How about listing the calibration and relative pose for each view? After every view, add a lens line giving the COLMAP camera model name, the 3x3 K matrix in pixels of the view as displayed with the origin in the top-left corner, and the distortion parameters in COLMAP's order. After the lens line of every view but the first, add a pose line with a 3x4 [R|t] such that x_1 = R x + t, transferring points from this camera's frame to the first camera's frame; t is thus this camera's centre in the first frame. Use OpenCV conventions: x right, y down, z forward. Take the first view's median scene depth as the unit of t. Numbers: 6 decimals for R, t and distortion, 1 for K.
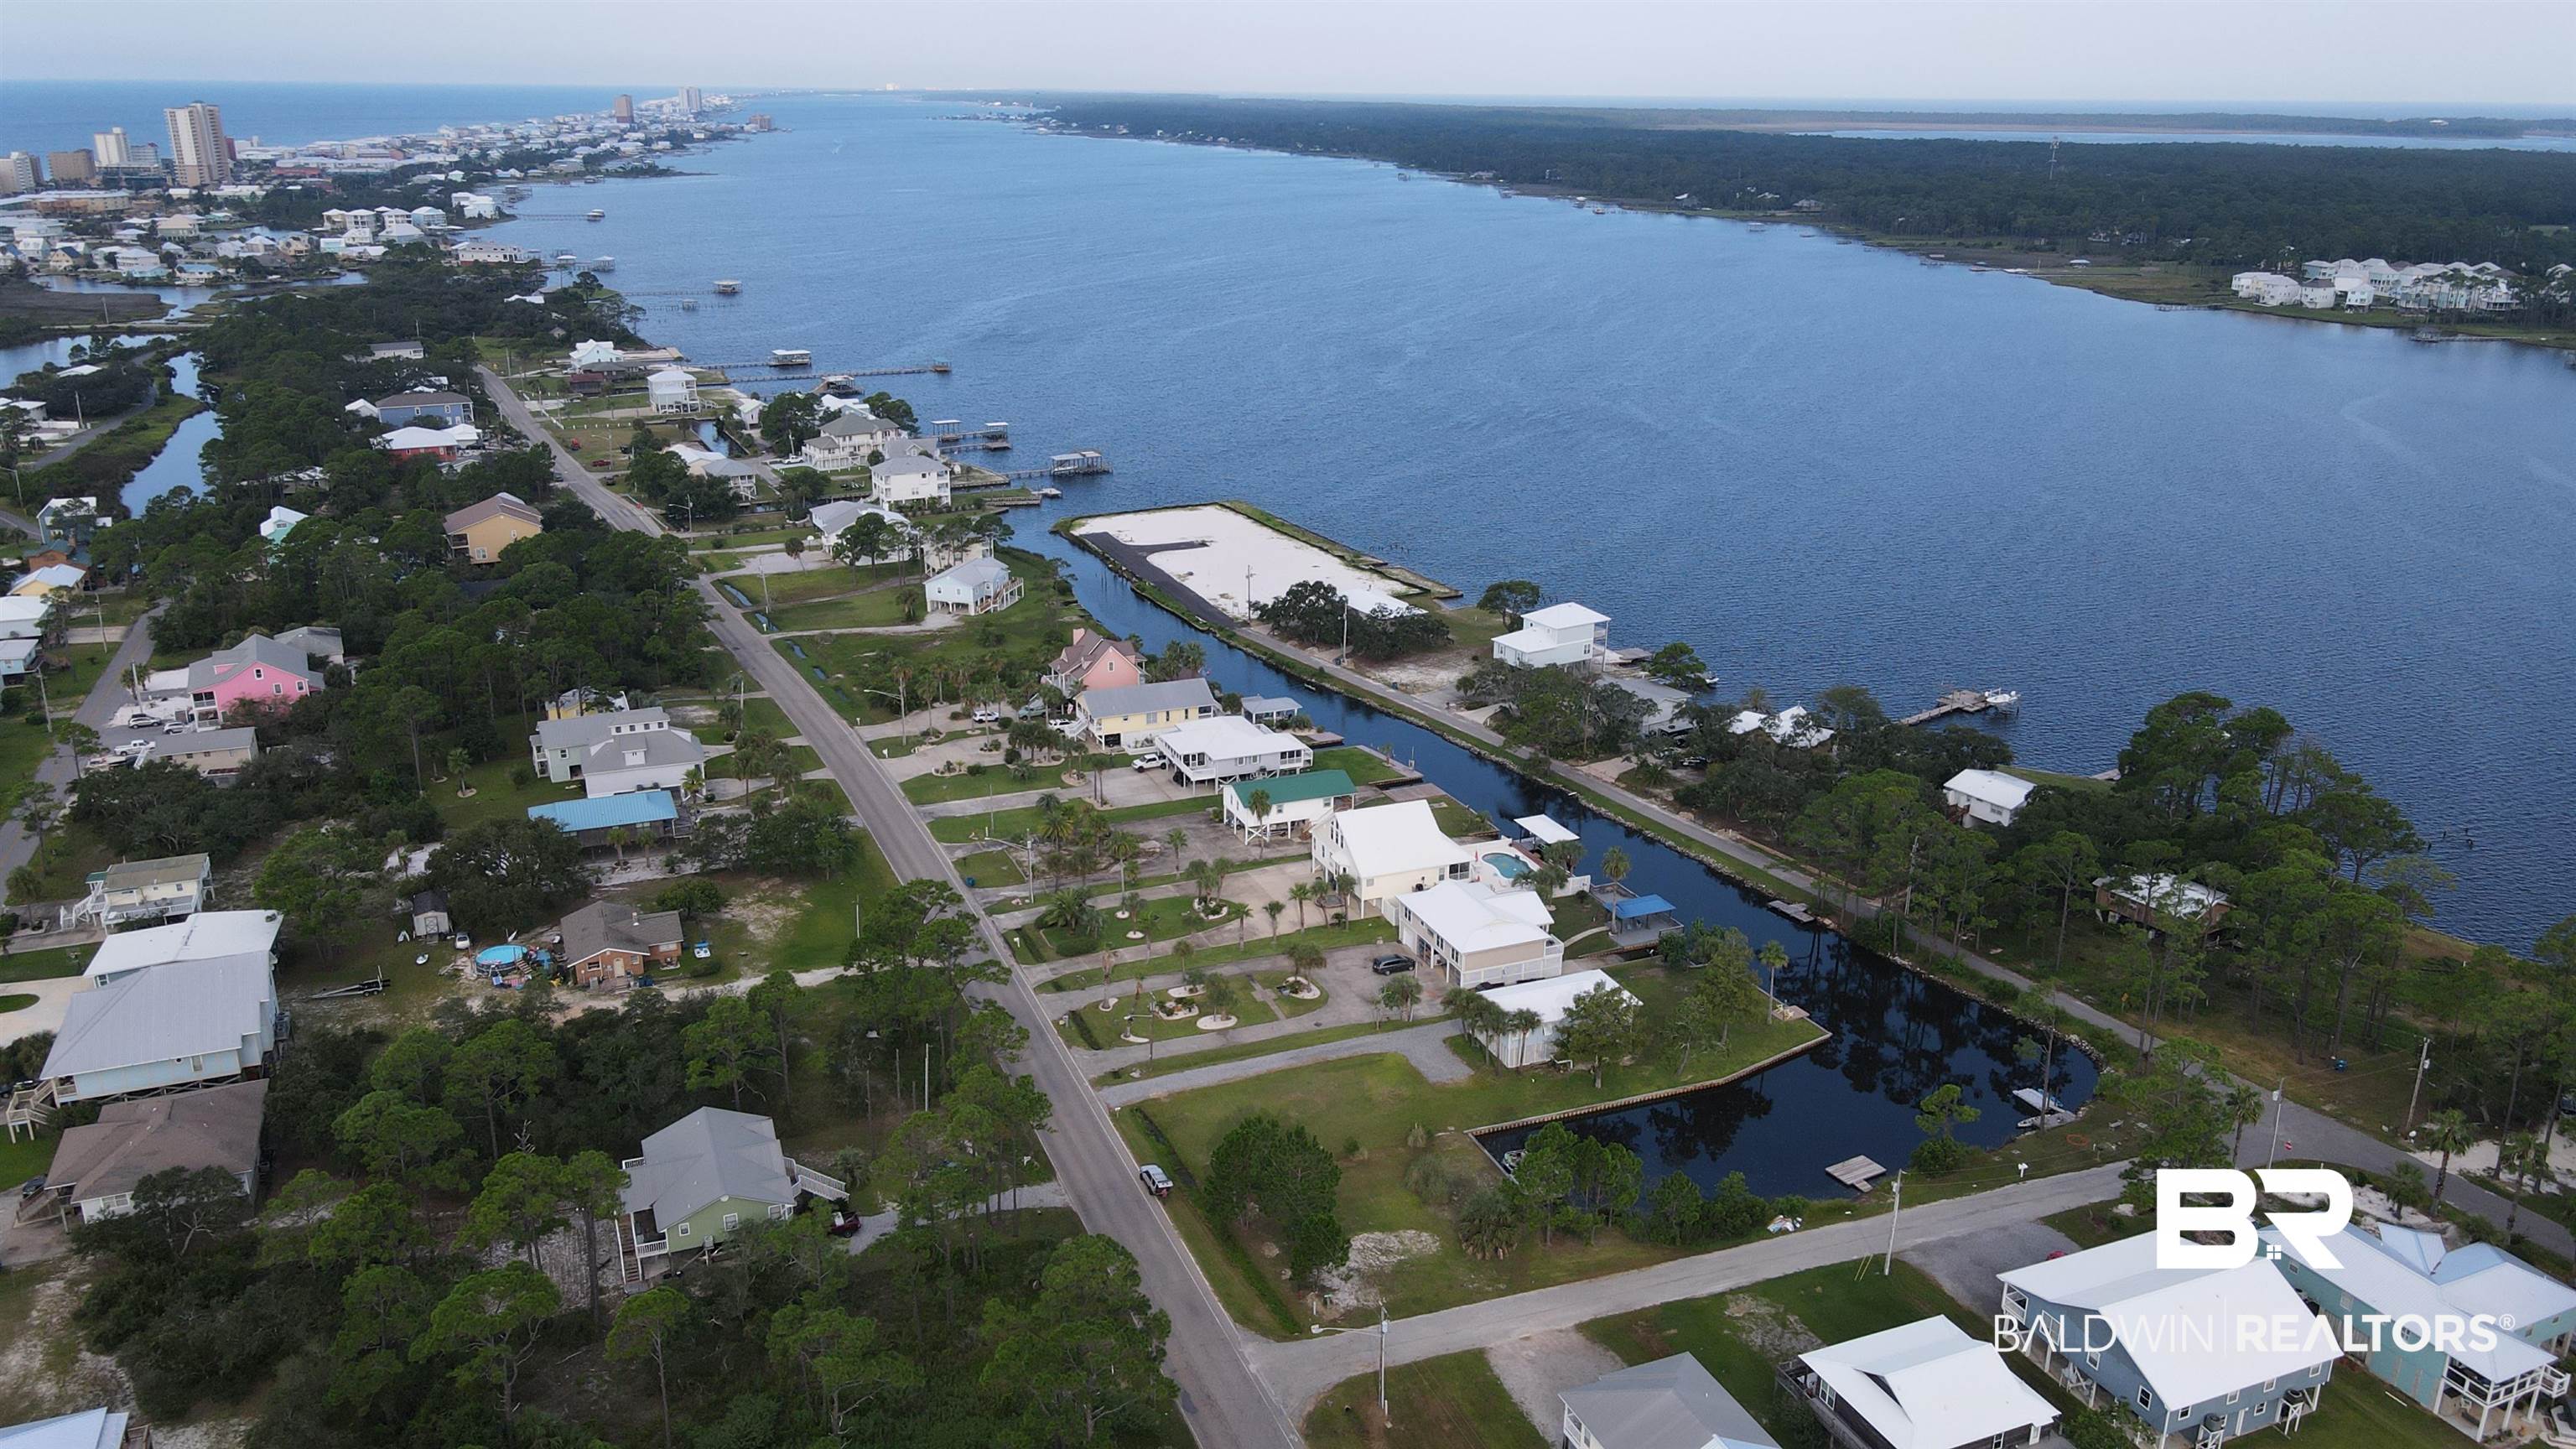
lens RADIAL K [[1902.3, 0, 1288.0], [0, 1902.3, 724.5], [0, 0, 1]] dist [-0.012677, 0.054180]
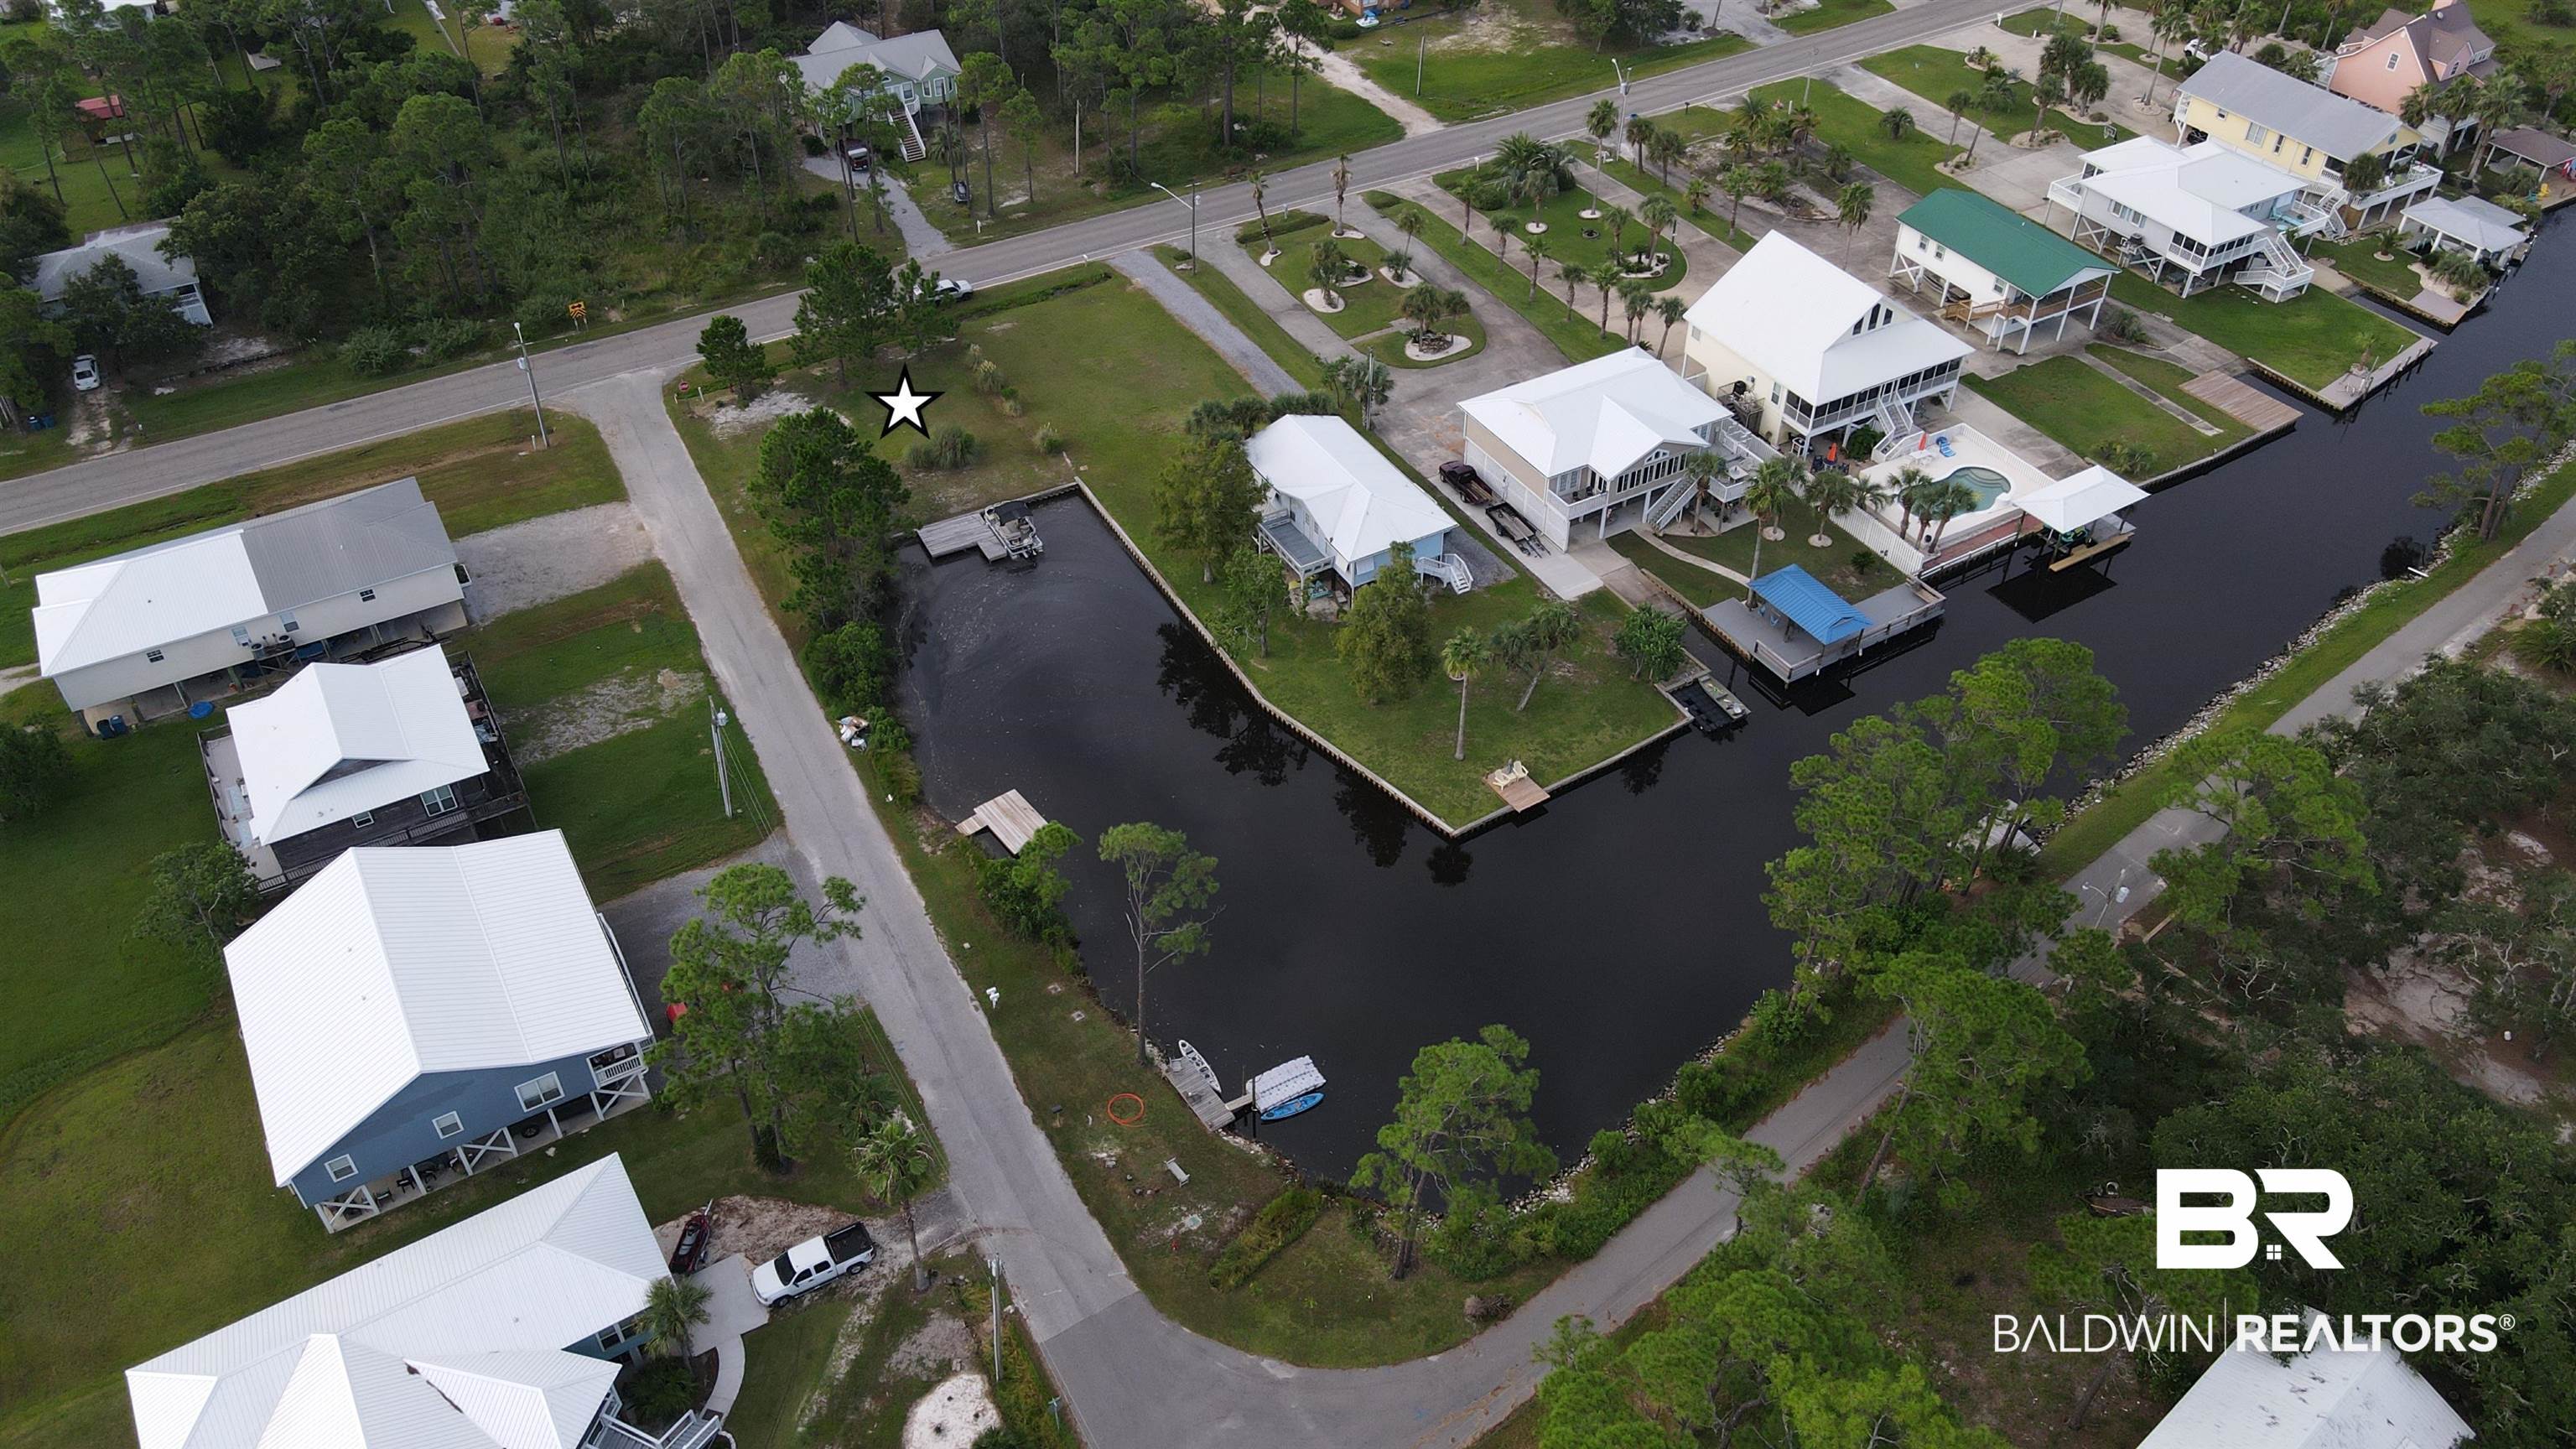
lens RADIAL K [[1902.3, 0, 1288.0], [0, 1902.3, 724.5], [0, 0, 1]] dist [-0.012677, 0.054180]
pose [[0.133913, 0.646626, -0.750961, 0.663457], [-0.318541, 0.745658, 0.585257, -0.171076], [0.938402, 0.160839, 0.305830, 0.753339]]
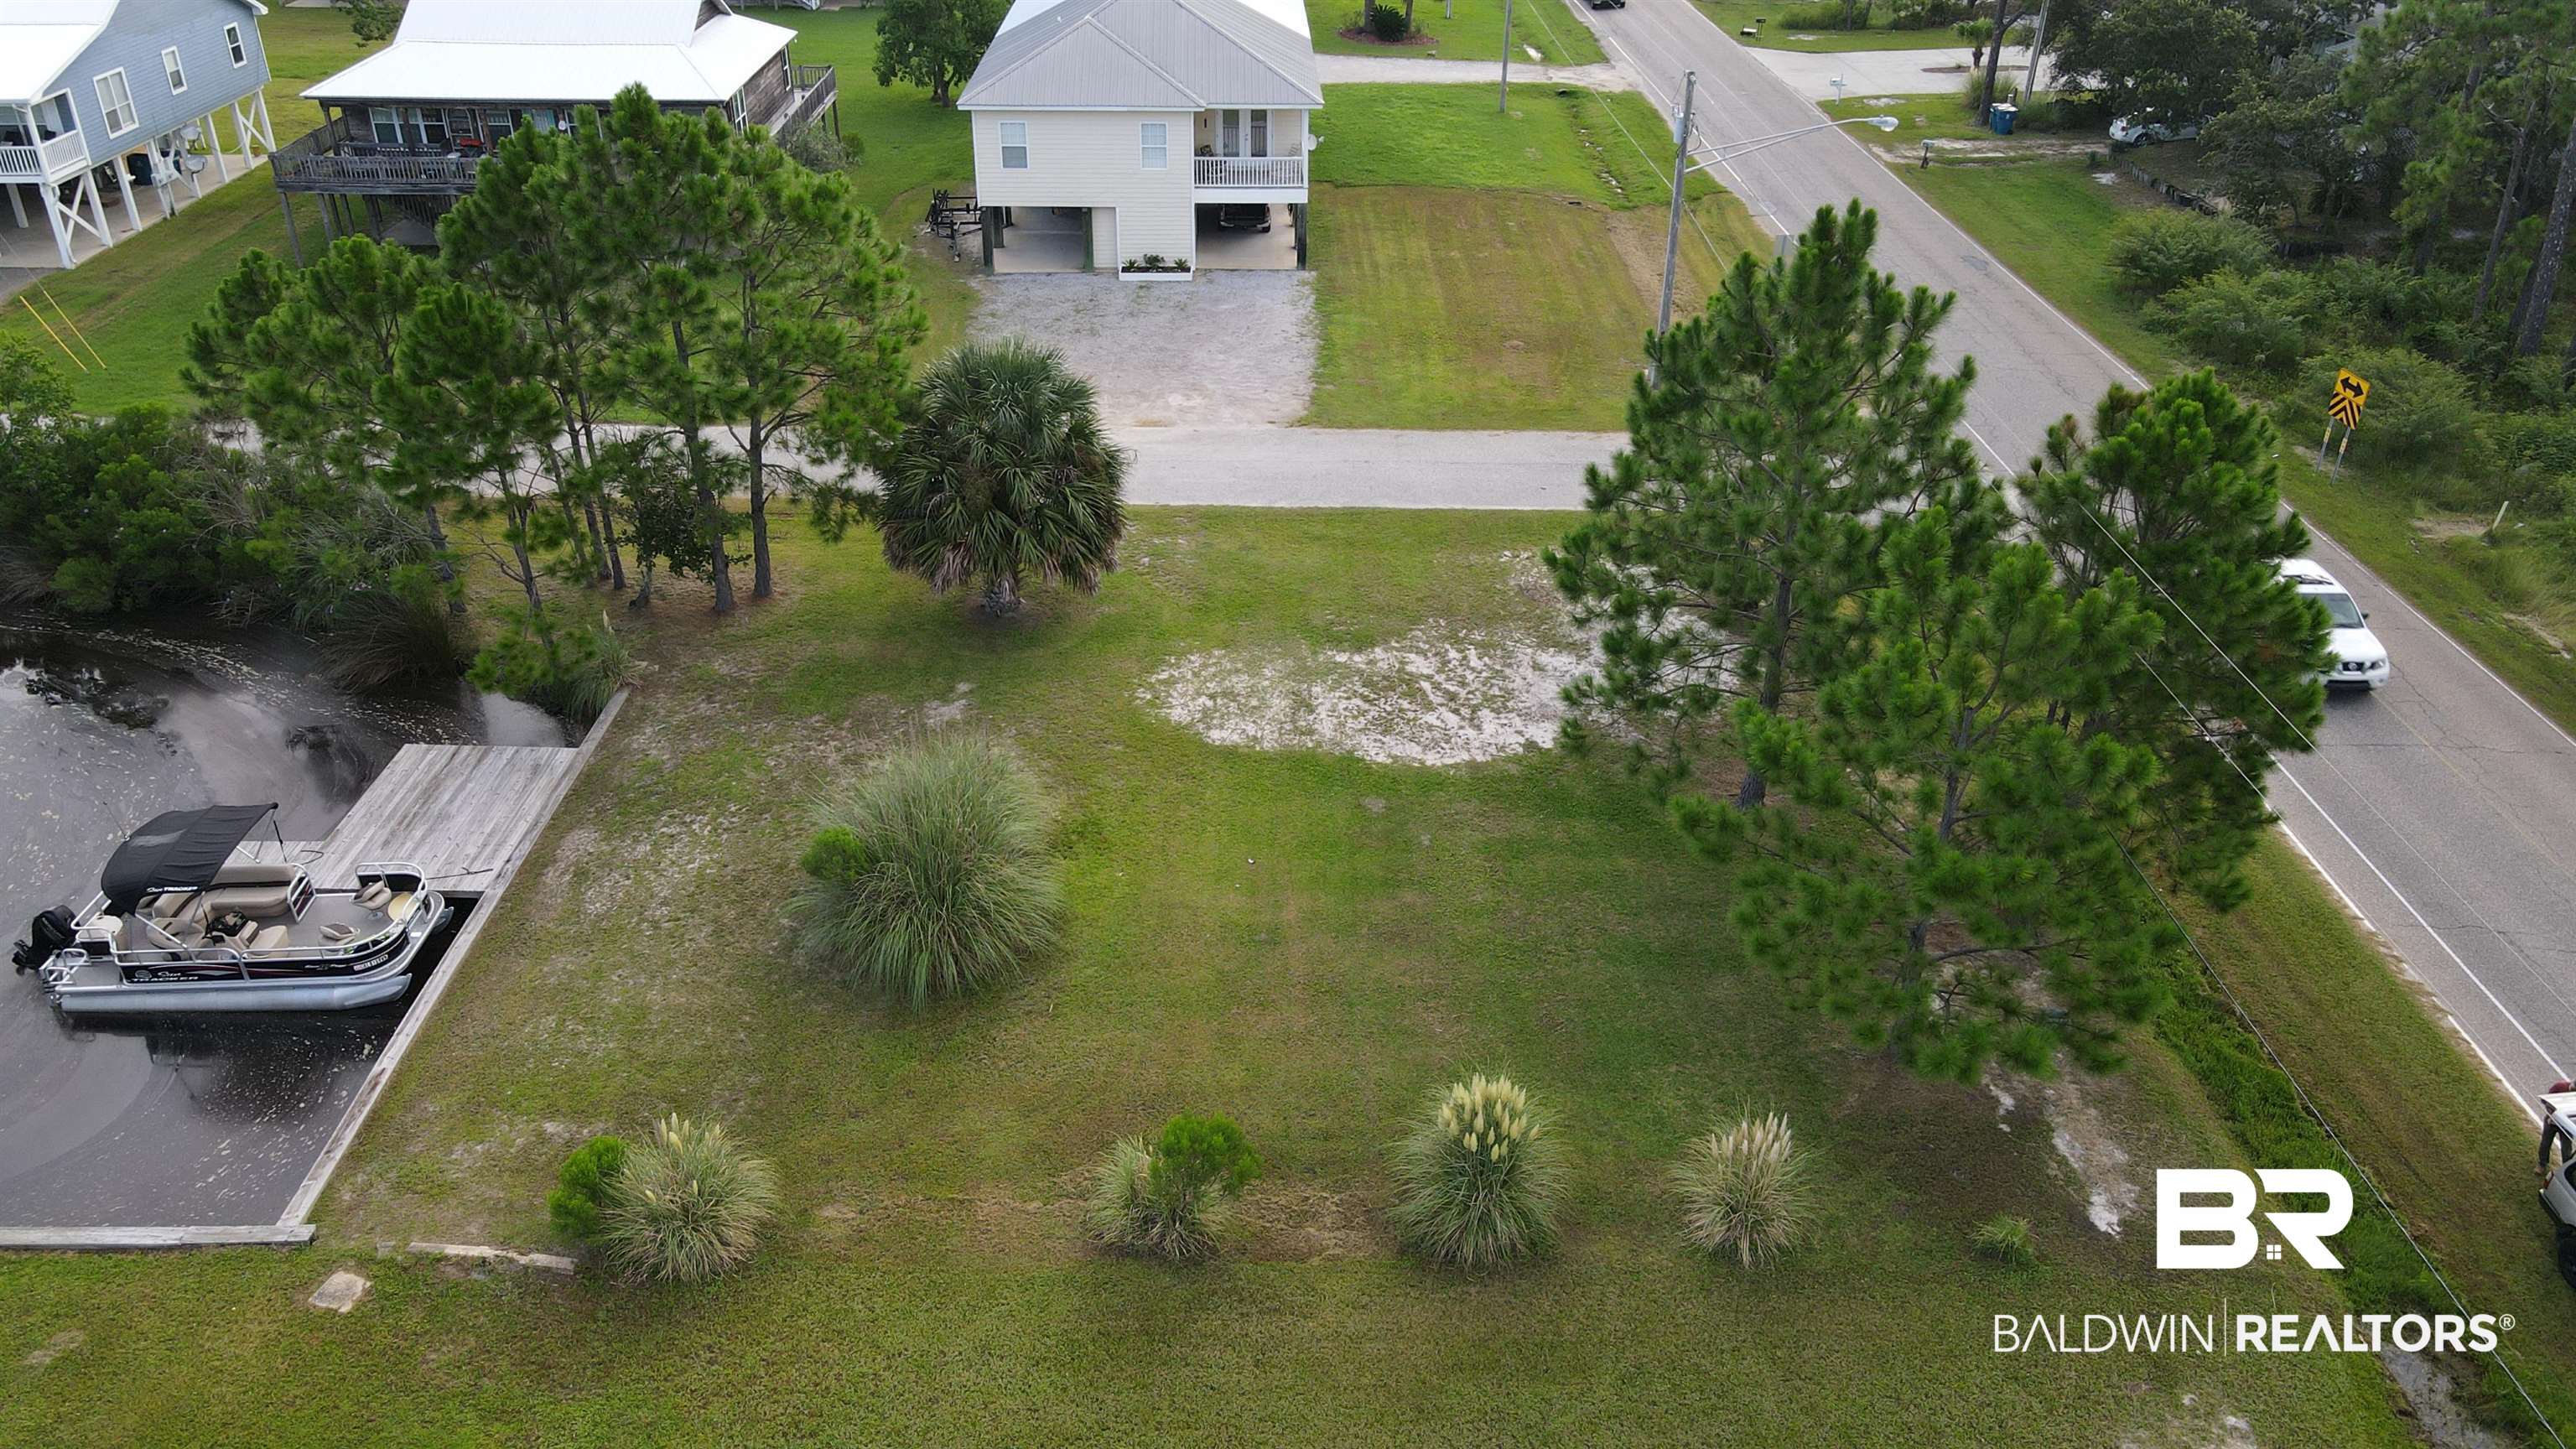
lens RADIAL K [[1902.3, 0, 1288.0], [0, 1902.3, 724.5], [0, 0, 1]] dist [-0.012677, 0.054180]
pose [[-0.933938, -0.192082, 0.301437, -0.006582], [0.097082, 0.675315, 0.731112, 0.084613], [-0.343998, 0.712077, -0.612055, 0.906115]]
